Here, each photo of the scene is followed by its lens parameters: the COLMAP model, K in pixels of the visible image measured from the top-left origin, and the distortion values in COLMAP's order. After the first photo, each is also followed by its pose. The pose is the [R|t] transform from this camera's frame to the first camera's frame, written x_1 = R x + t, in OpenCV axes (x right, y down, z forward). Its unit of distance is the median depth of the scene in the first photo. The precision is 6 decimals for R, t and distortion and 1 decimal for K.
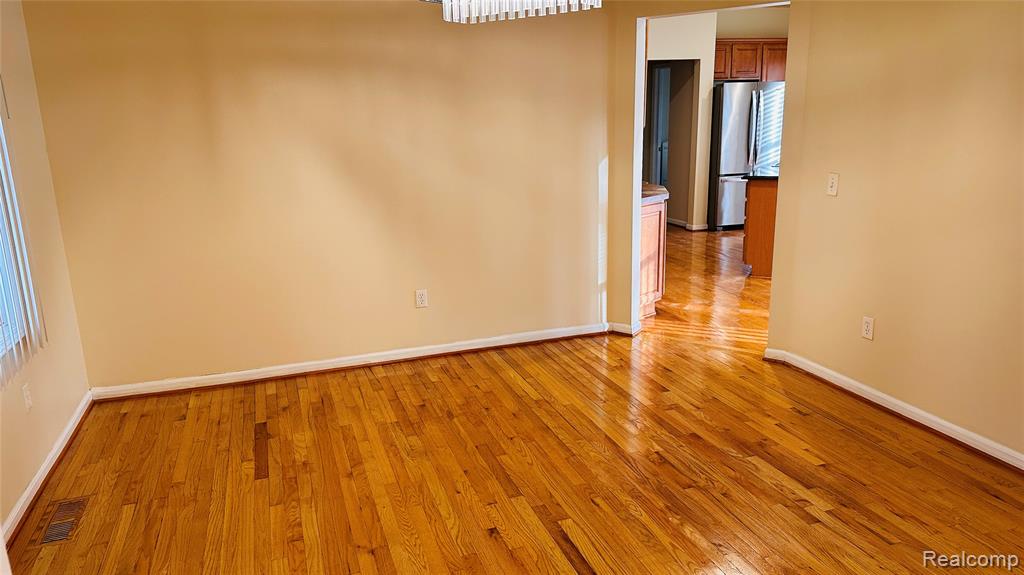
lens RADIAL K [[741.0, 0, 504.3], [0, 741.0, 293.5], [0, 0, 1]] dist [0.072286, -0.022538]
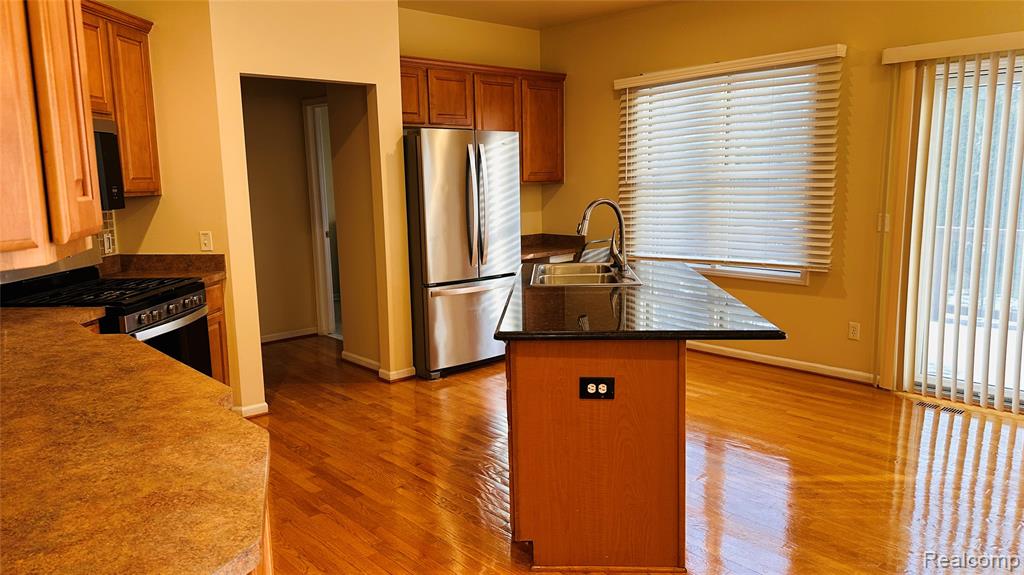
lens RADIAL K [[741.0, 0, 504.9], [0, 741.0, 284.7], [0, 0, 1]] dist [0.072286, -0.022538]
pose [[0.921118, -0.055880, 0.385253, 0.120885], [0.090327, 0.993314, -0.071889, -0.111002], [-0.378660, 0.101017, 0.920007, 0.443578]]
